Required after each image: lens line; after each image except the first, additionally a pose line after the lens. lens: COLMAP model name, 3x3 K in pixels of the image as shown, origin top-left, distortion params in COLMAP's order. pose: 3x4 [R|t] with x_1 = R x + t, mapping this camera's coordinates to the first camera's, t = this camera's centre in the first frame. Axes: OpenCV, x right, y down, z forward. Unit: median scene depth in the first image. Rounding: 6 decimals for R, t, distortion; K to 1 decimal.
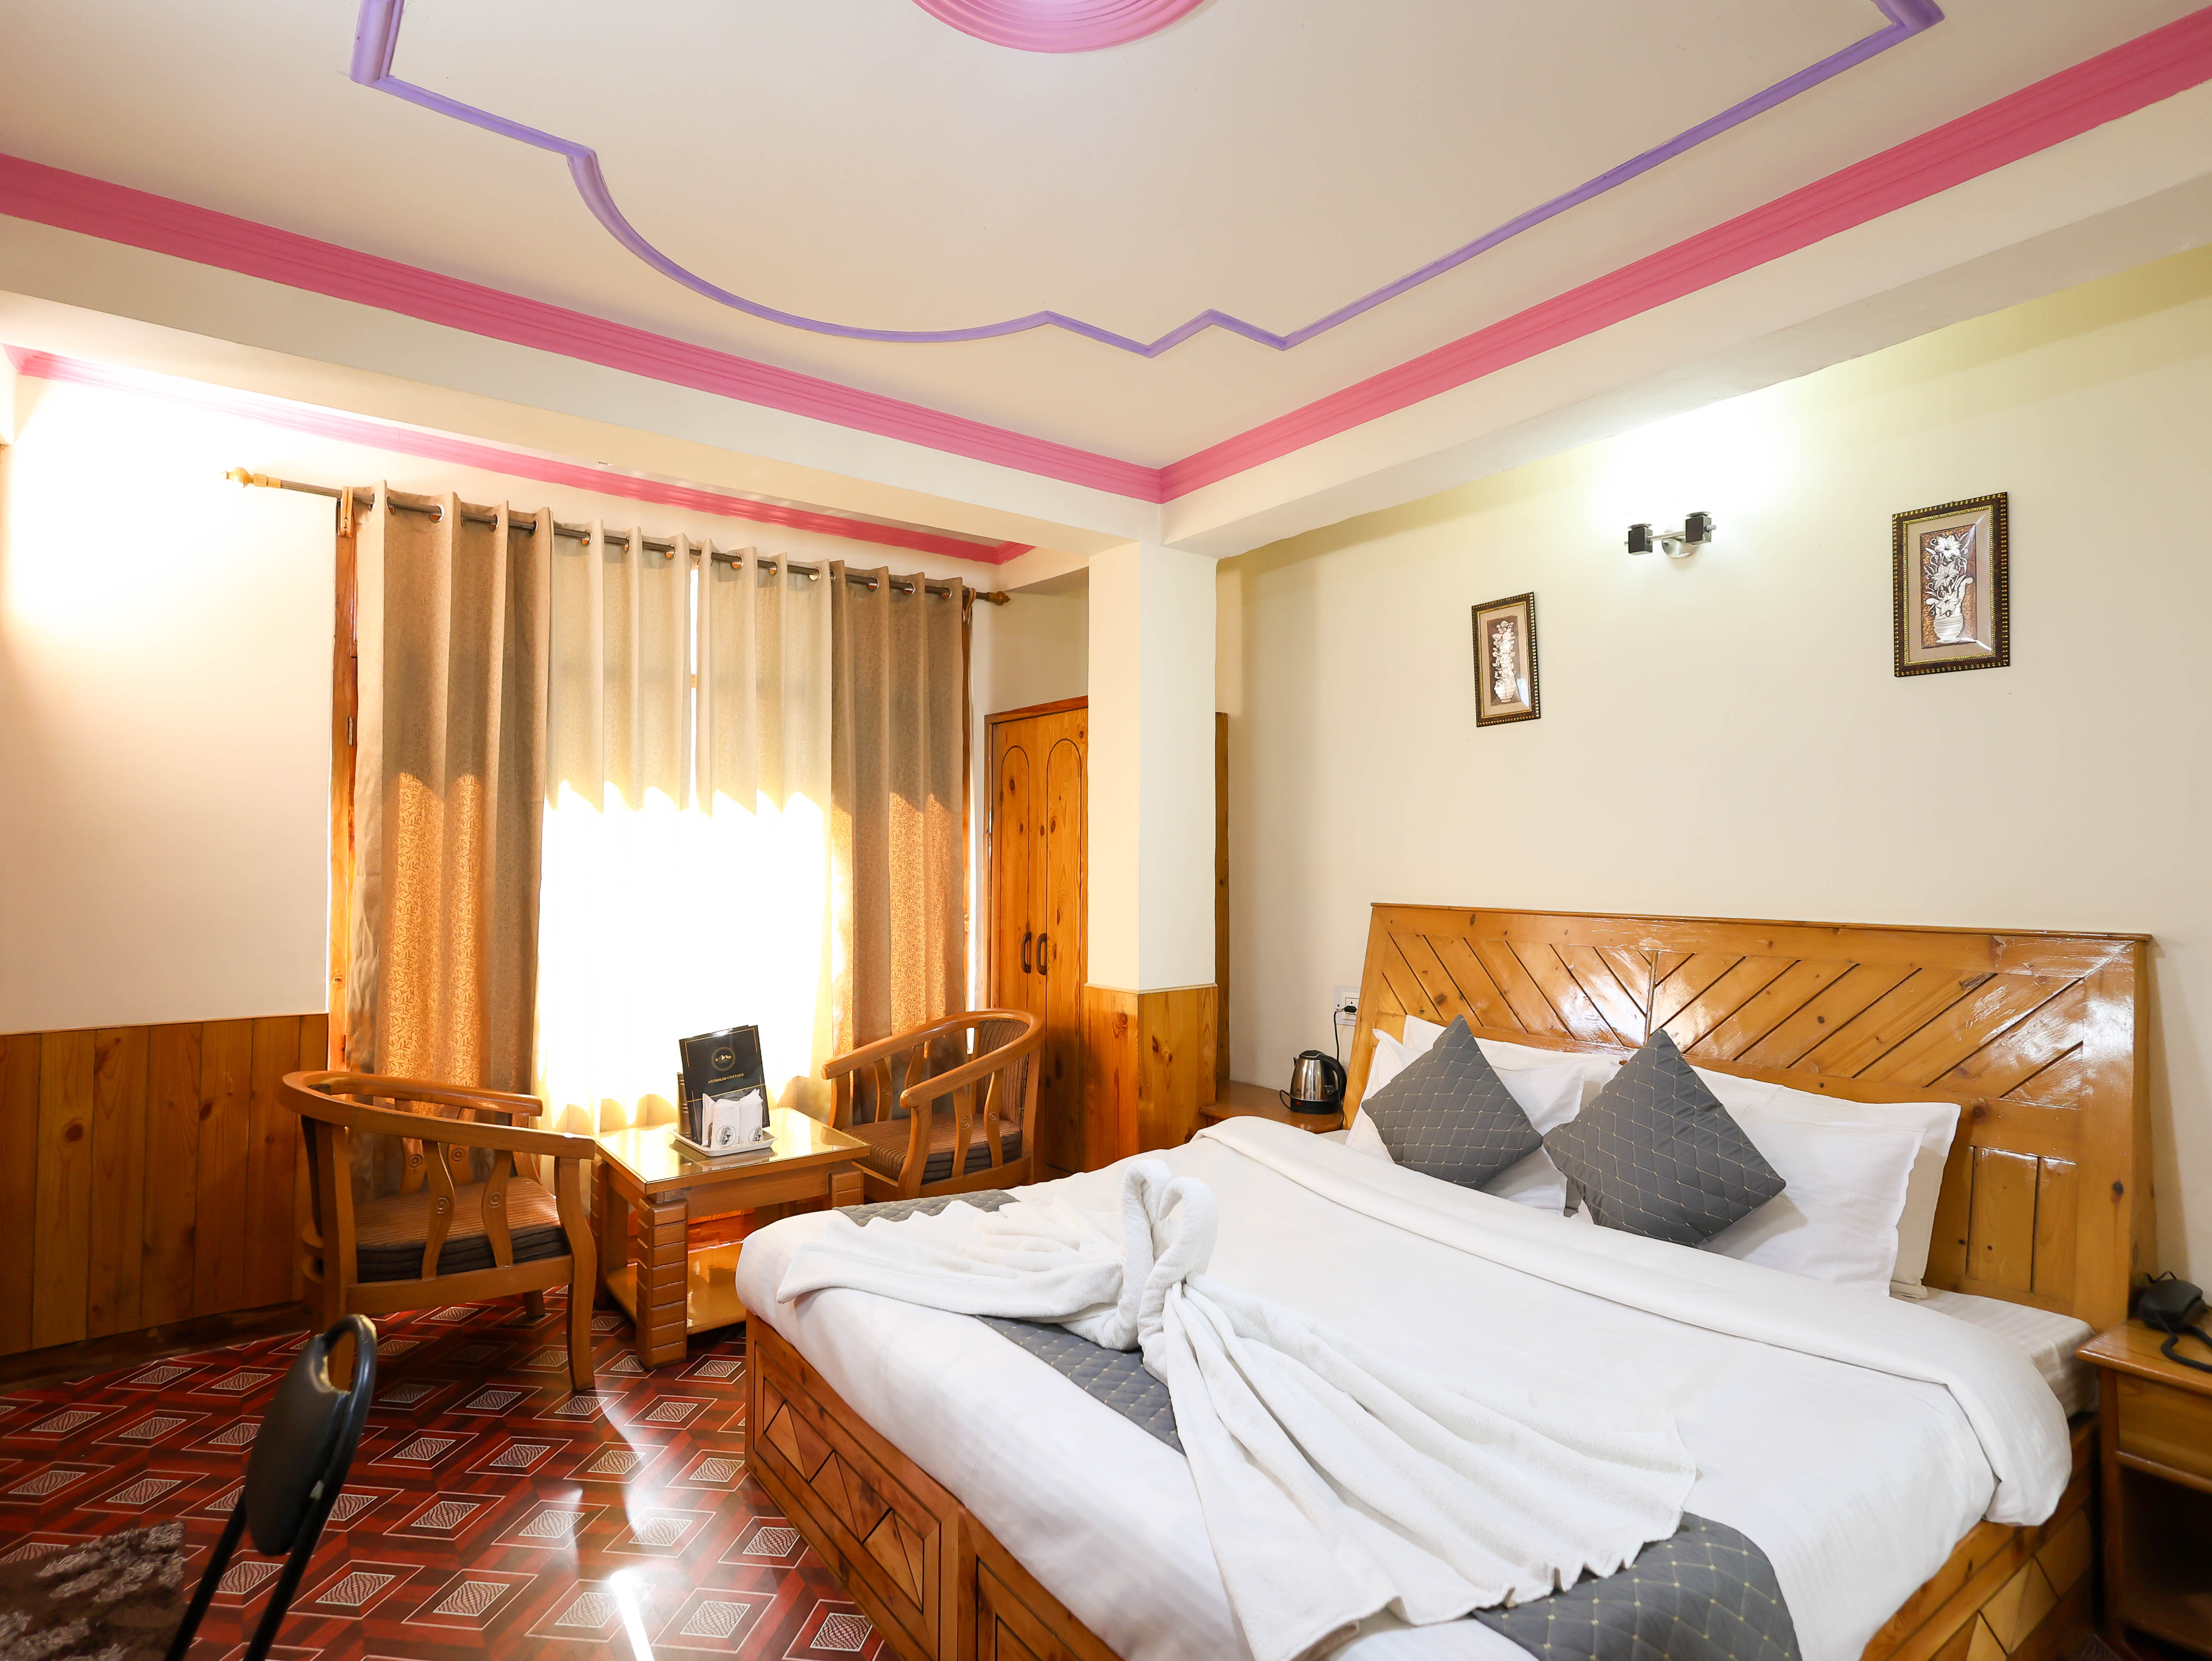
lens RADIAL K [[1192.2, 0, 1046.3], [0, 1192.2, 817.5], [0, 0, 1]] dist [-0.005731, 0.002045]
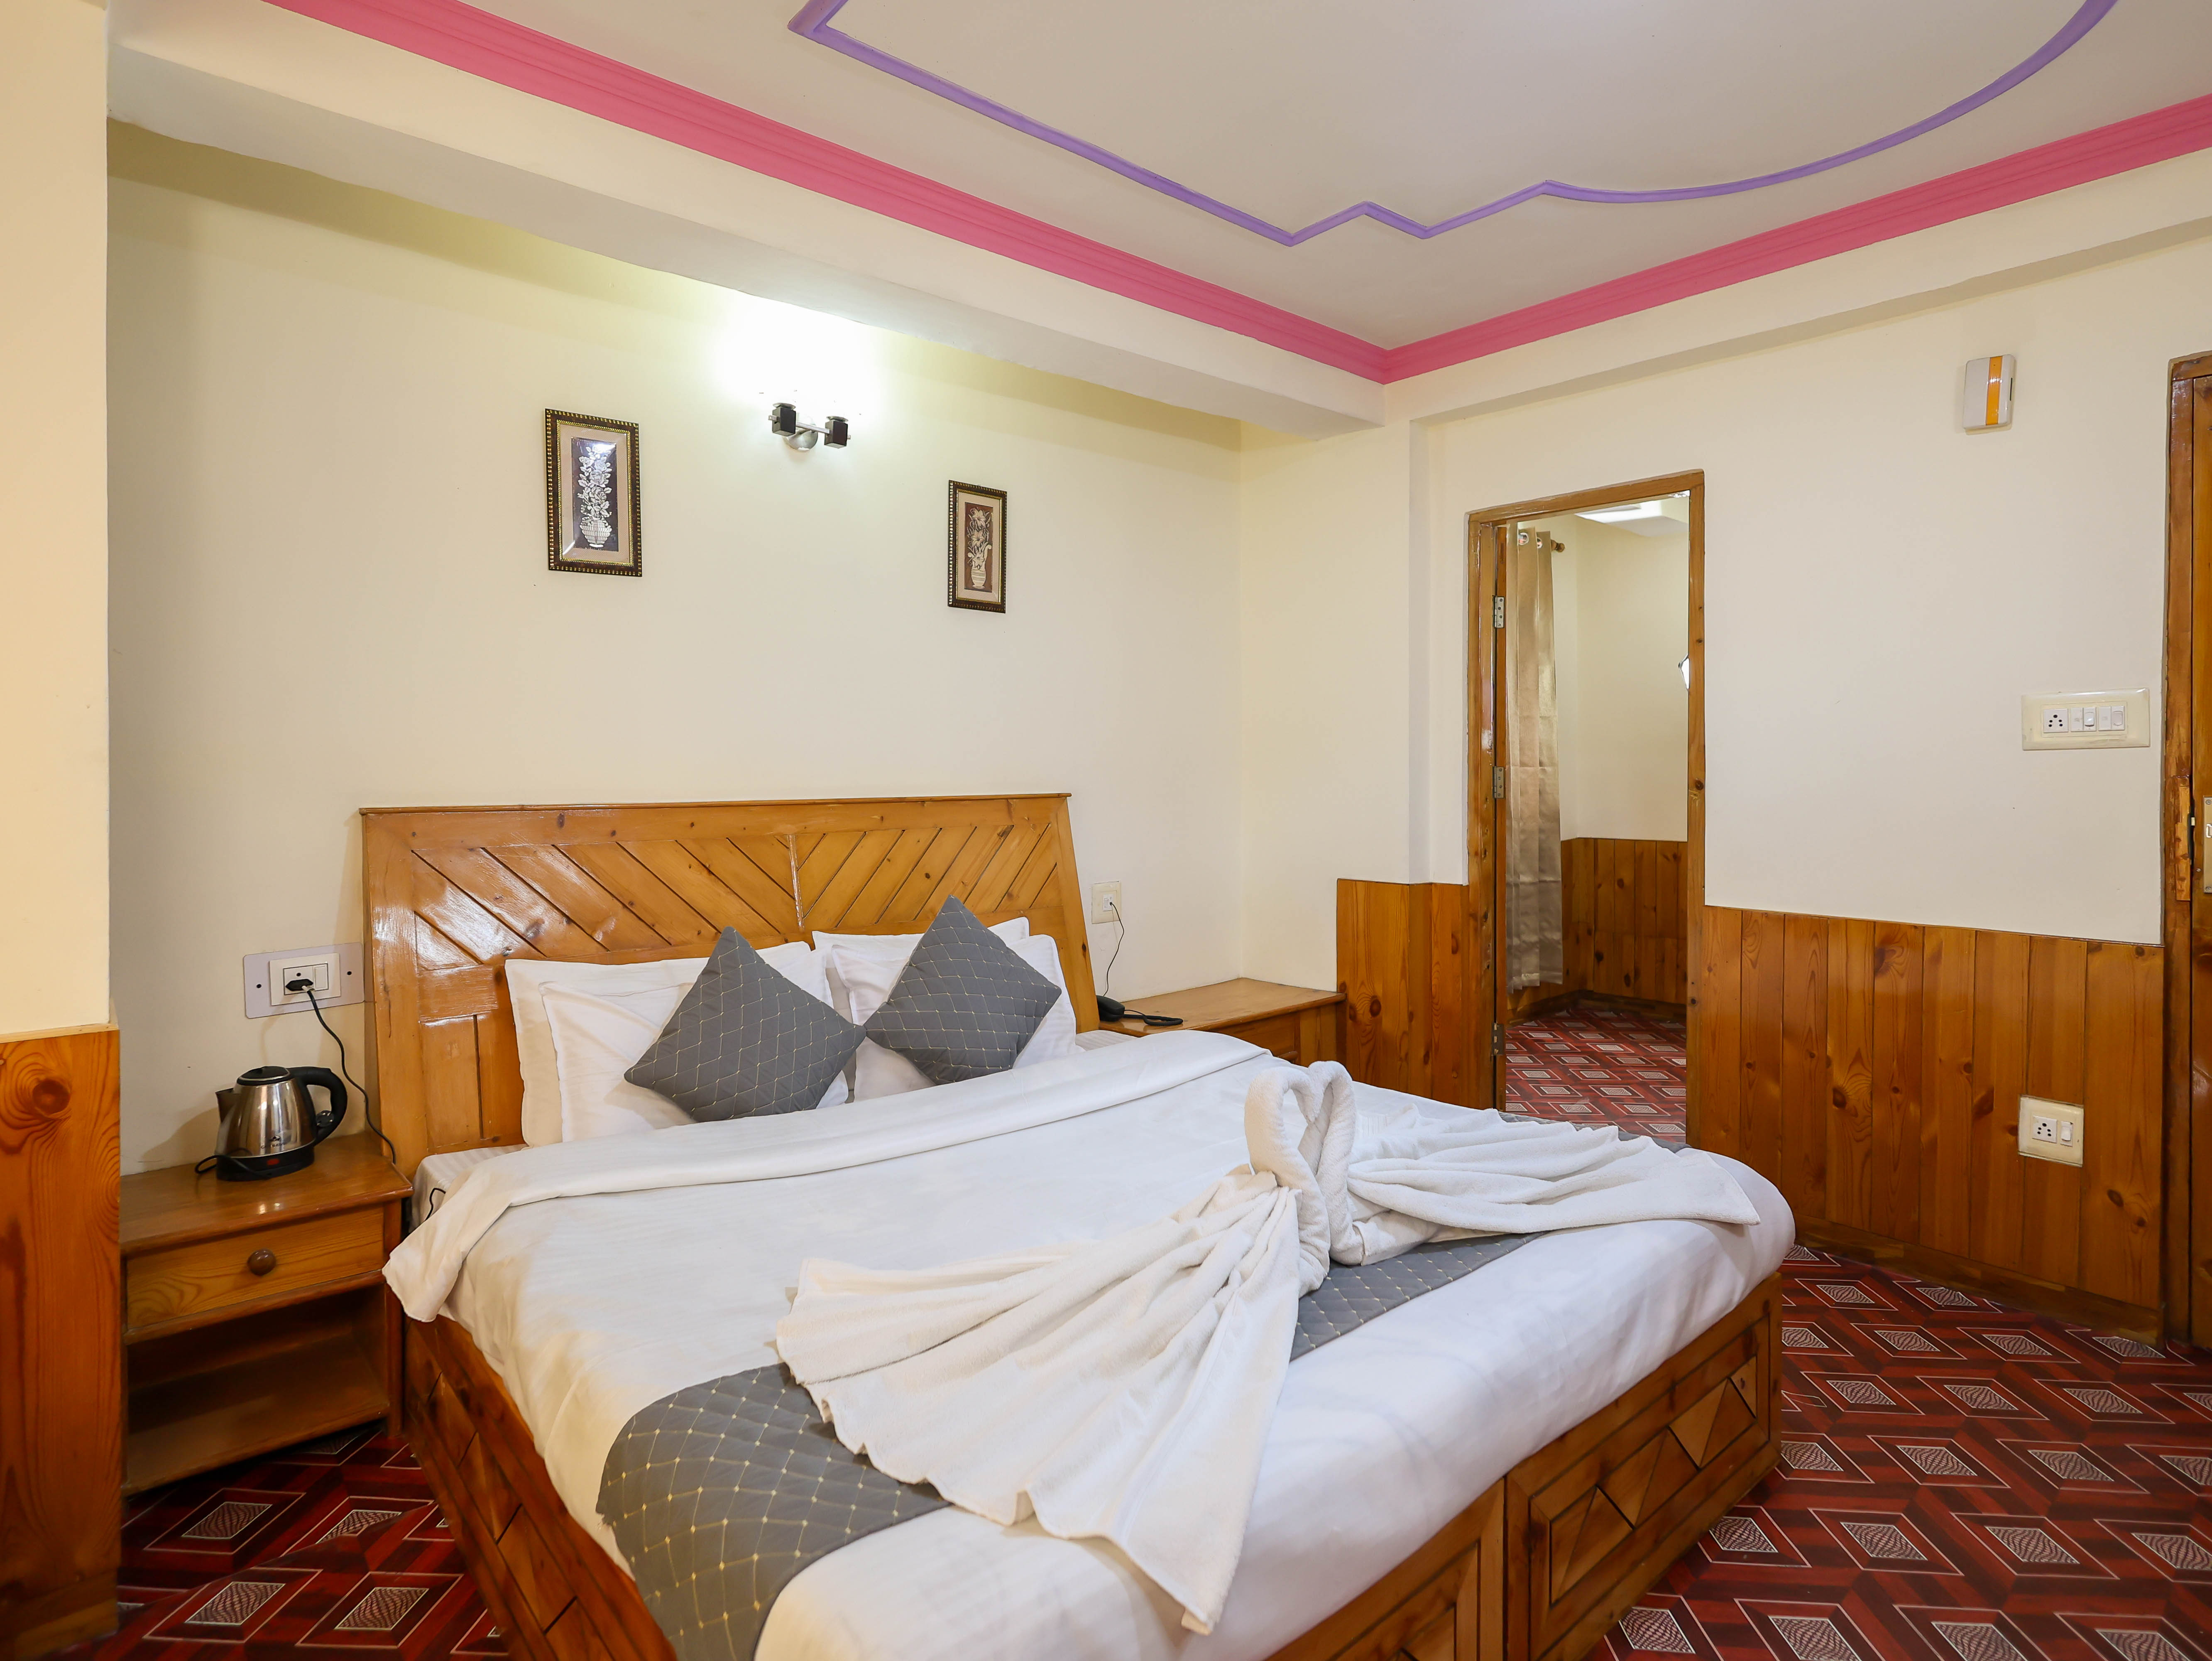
lens RADIAL K [[1265.1, 0, 1177.7], [0, 1265.1, 751.9], [0, 0, 1]] dist [-0.000810, -0.001053]
pose [[-0.195309, 0.001509, 0.980741, -0.564872], [-0.039076, 0.999193, -0.009320, 0.036256], [-0.979963, -0.040144, -0.195092, 0.833317]]
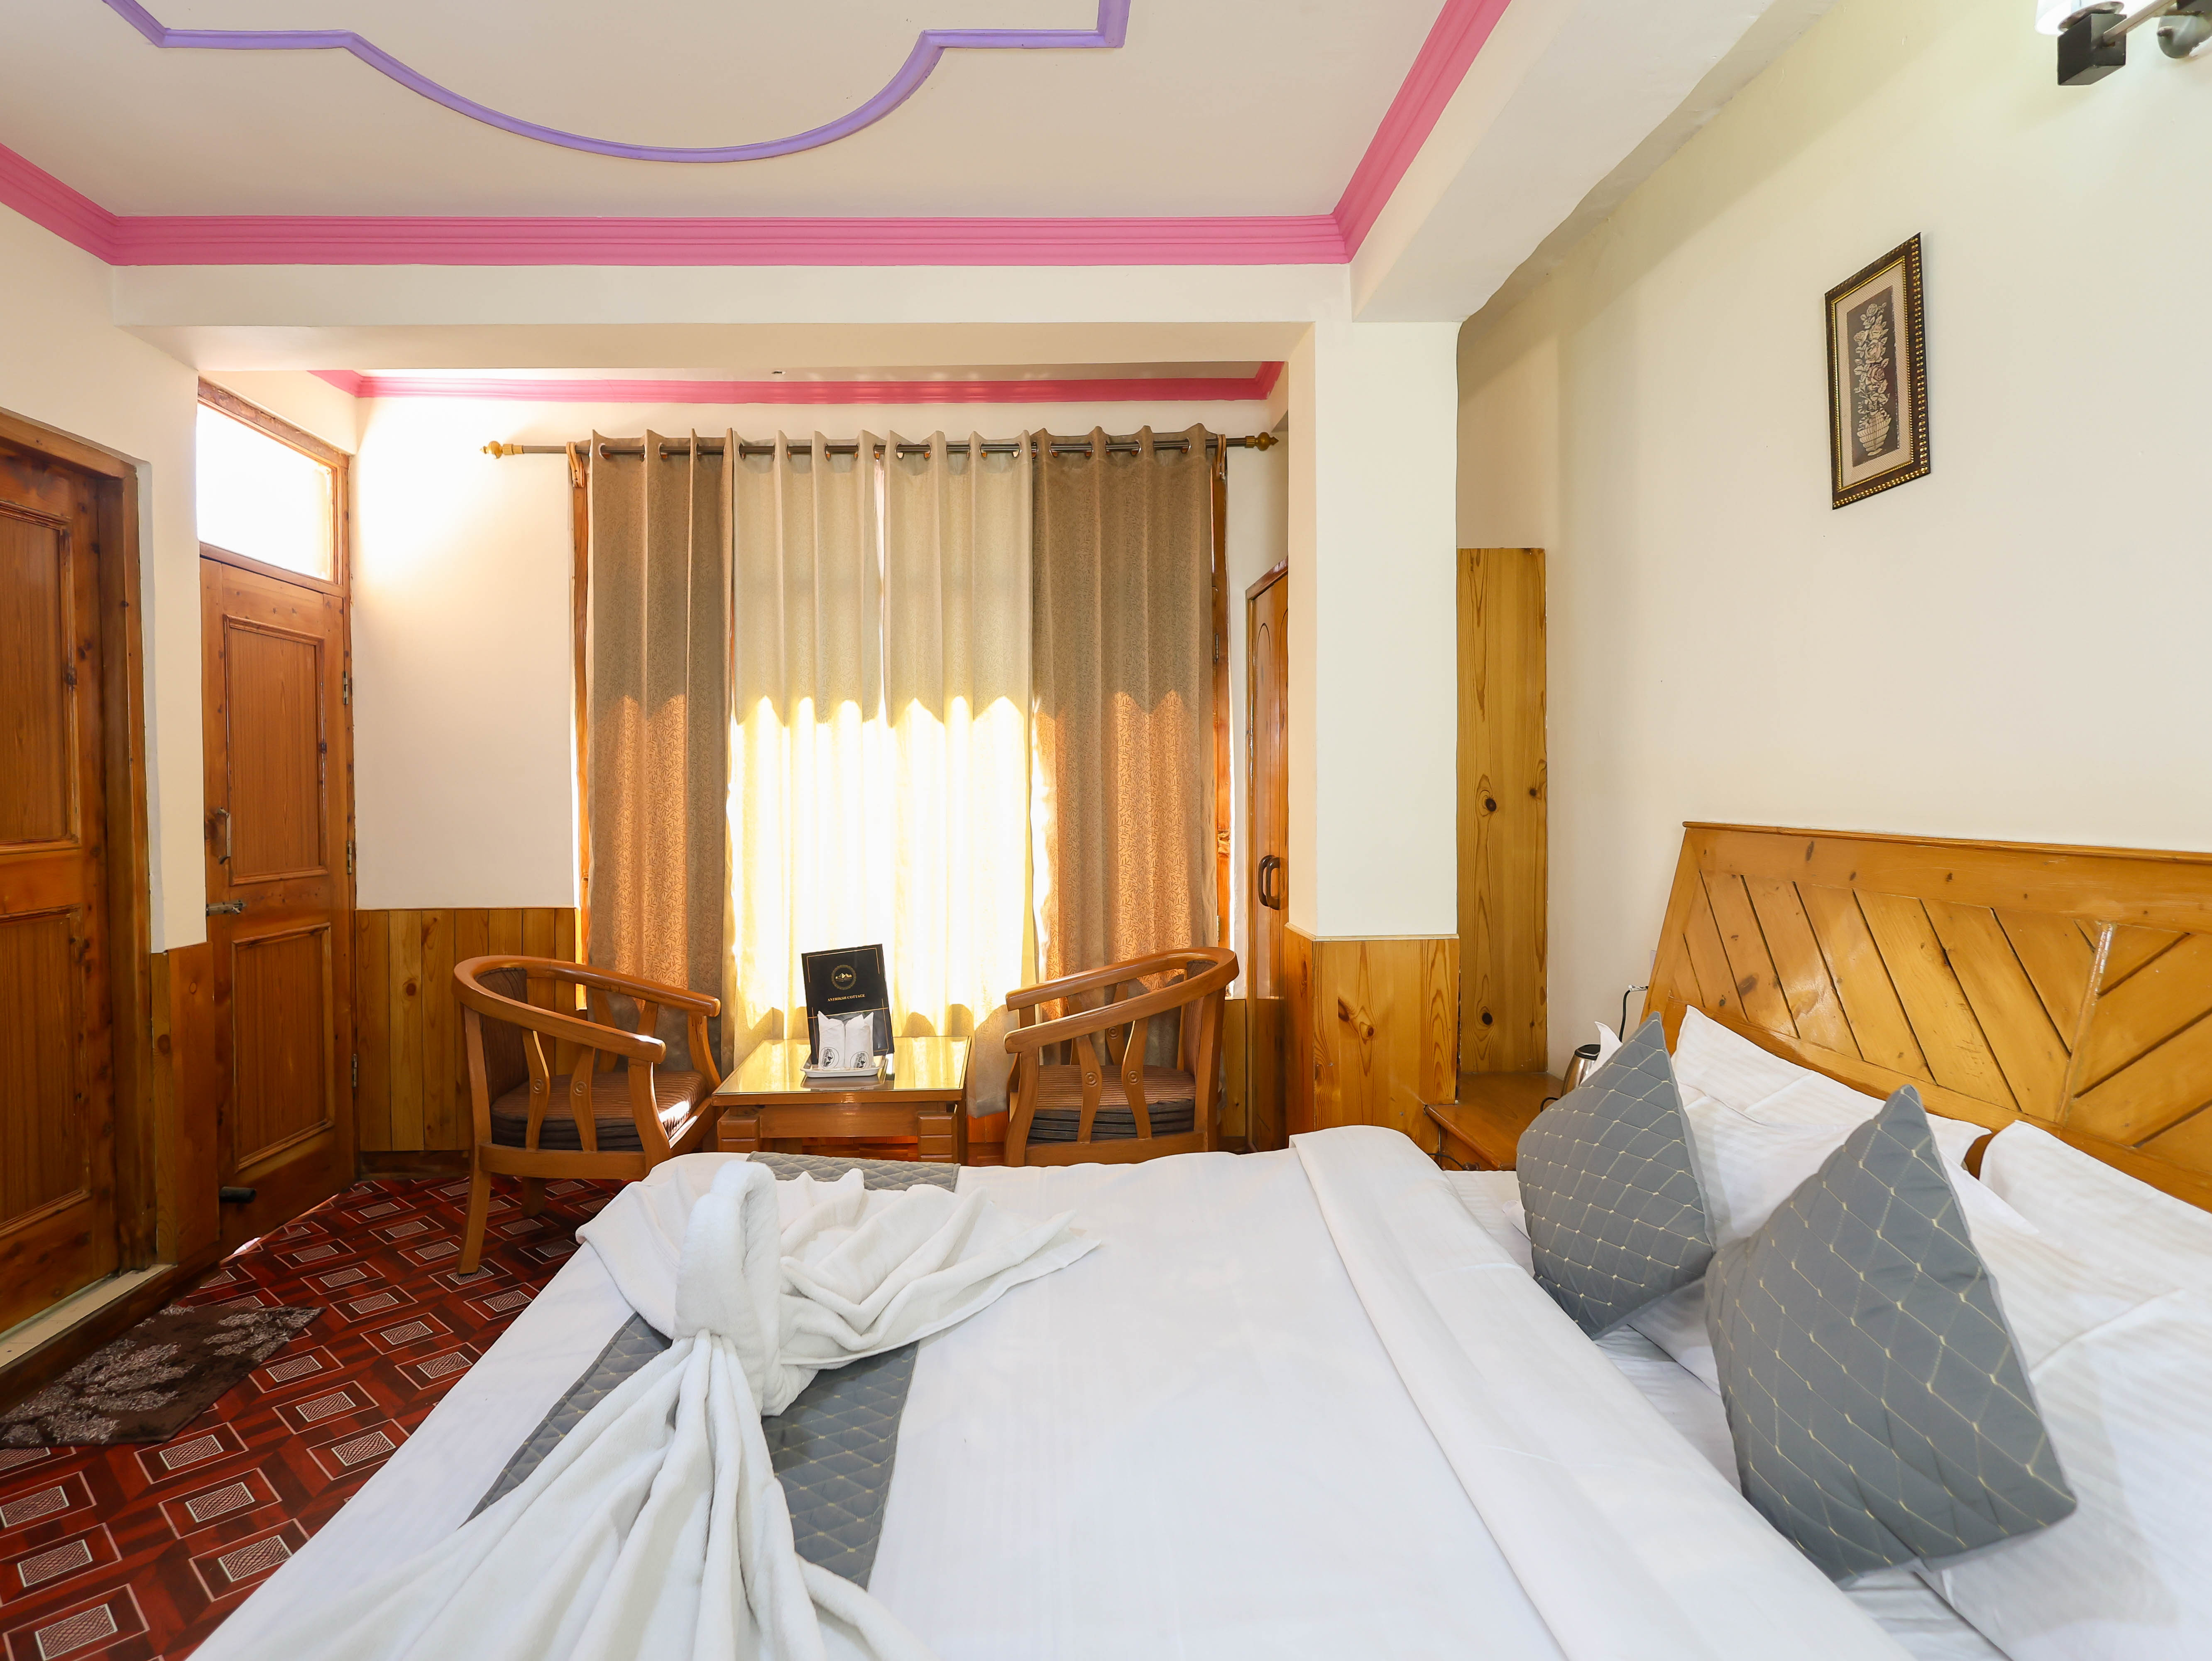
lens RADIAL K [[1177.4, 0, 1004.0], [0, 1177.4, 802.6], [0, 0, 1]] dist [-0.000433, -0.000110]
pose [[0.819127, -0.006592, -0.573574, 0.393804], [0.039195, 0.998240, 0.044502, 0.024762], [0.572271, -0.058934, 0.817944, 0.342915]]
